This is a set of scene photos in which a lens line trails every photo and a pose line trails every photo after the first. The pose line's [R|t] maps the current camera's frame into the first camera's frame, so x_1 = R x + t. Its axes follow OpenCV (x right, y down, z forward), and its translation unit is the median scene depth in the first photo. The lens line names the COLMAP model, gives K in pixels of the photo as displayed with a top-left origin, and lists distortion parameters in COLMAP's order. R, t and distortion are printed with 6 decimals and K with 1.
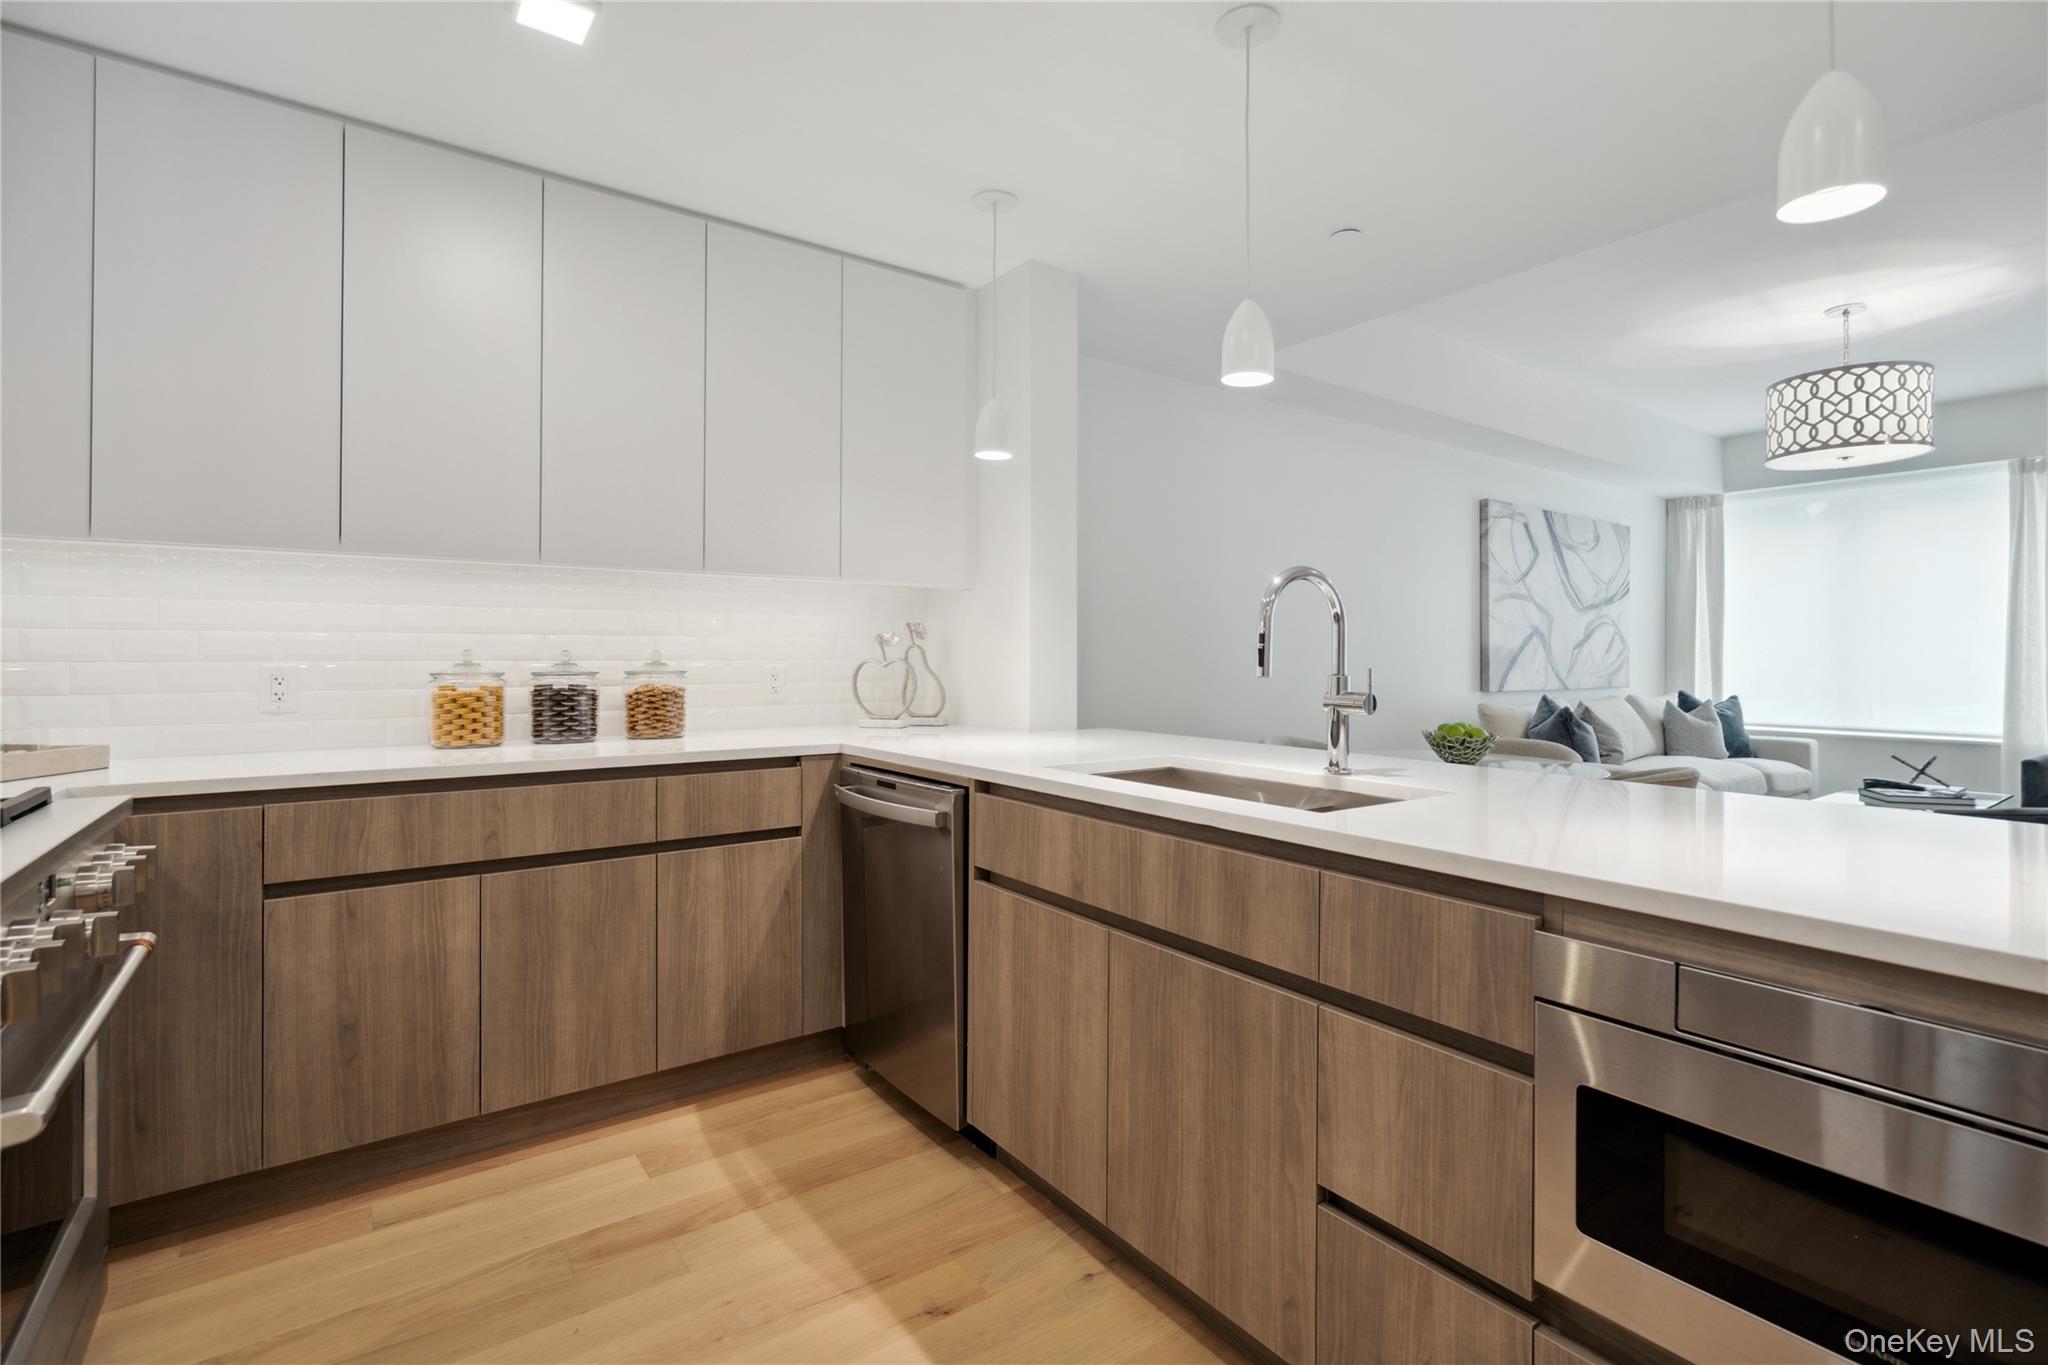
lens RADIAL K [[958.5, 0, 1032.5], [0, 958.5, 648.7], [0, 0, 1]] dist [0.000148, 0.000279]
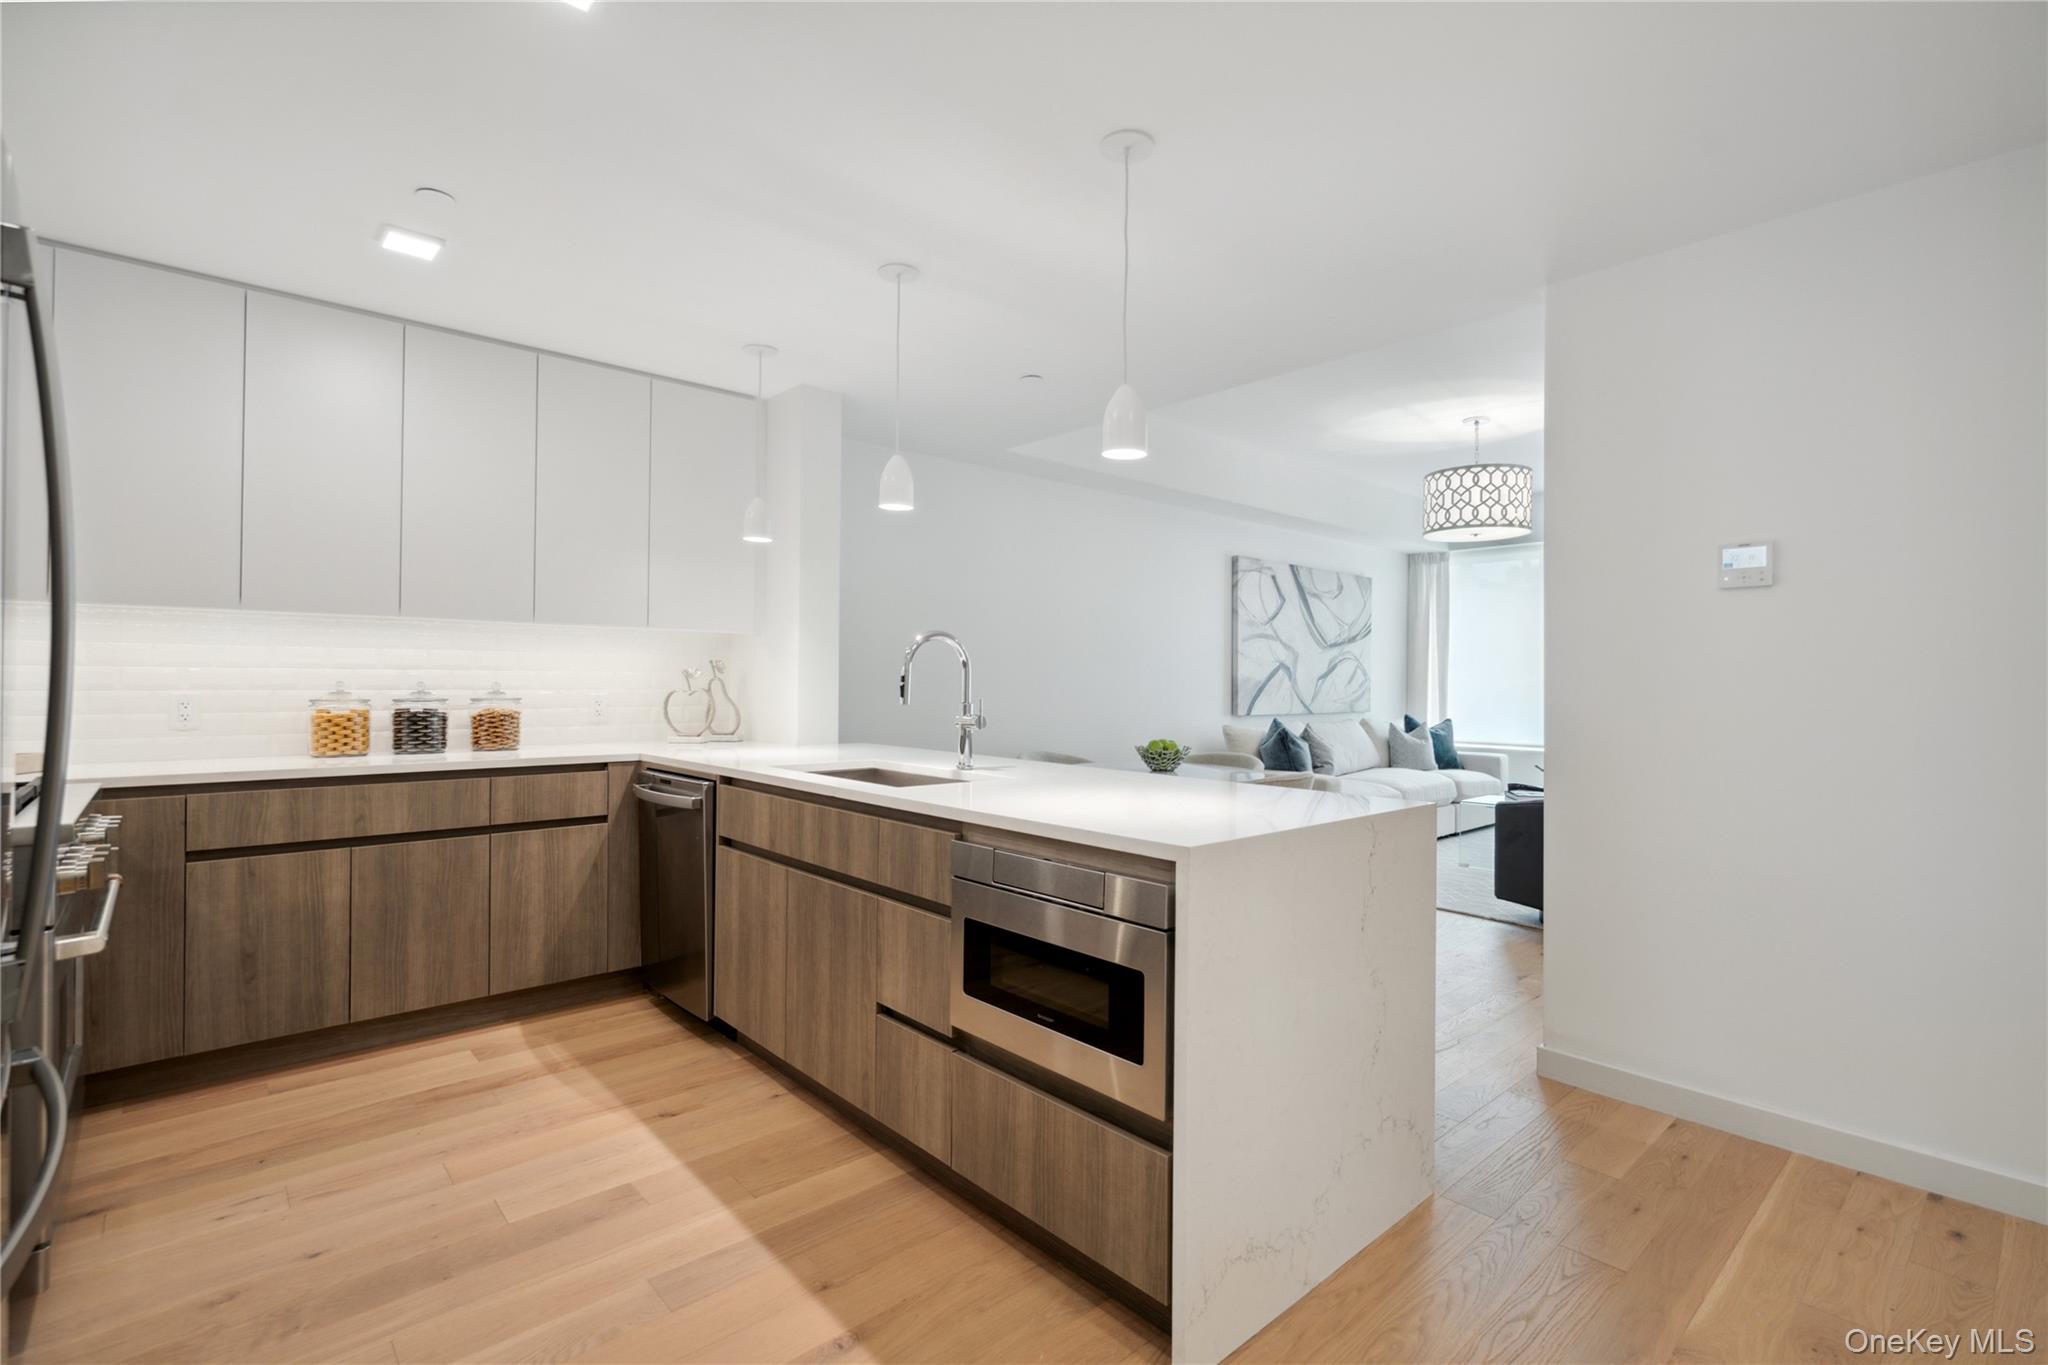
lens RADIAL K [[950.2, 0, 1030.5], [0, 950.2, 672.0], [0, 0, 1]] dist [-0.000339, 0.000351]
pose [[0.994583, 0.005395, 0.103802, 0.225734], [-0.005259, 0.999985, -0.001586, -0.016170], [-0.103809, 0.001032, 0.994597, -0.411298]]
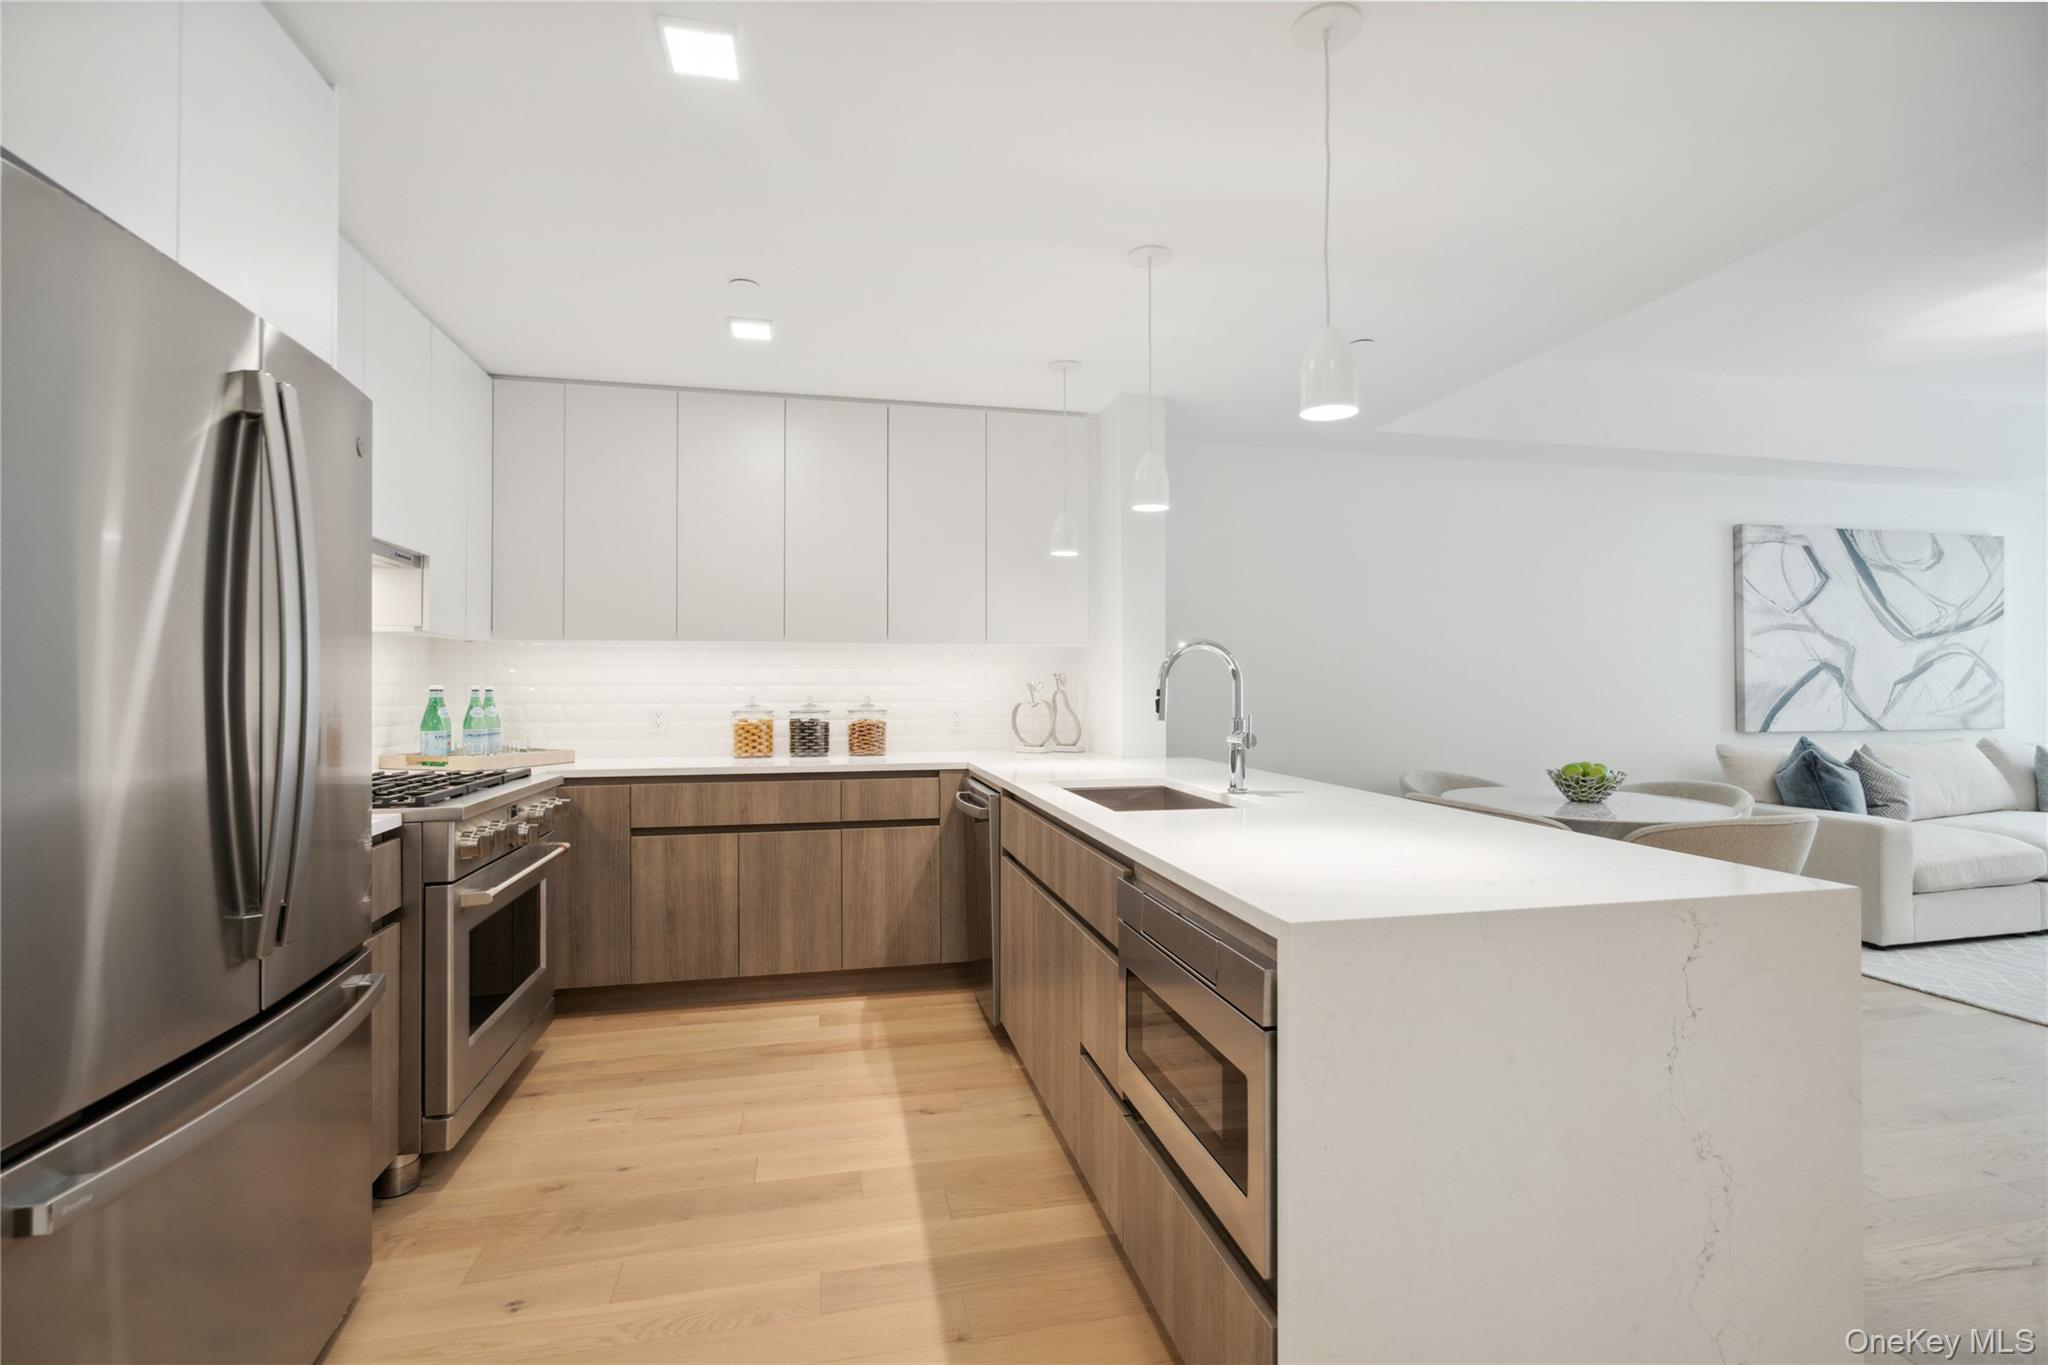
lens RADIAL K [[929.3, 0, 1014.8], [0, 929.3, 674.7], [0, 0, 1]] dist [-0.002804, 0.000685]
pose [[0.914707, -0.009728, -0.404001, 0.476358], [0.007471, 0.999946, -0.007163, -0.023044], [0.404049, 0.003533, 0.914731, -0.263664]]
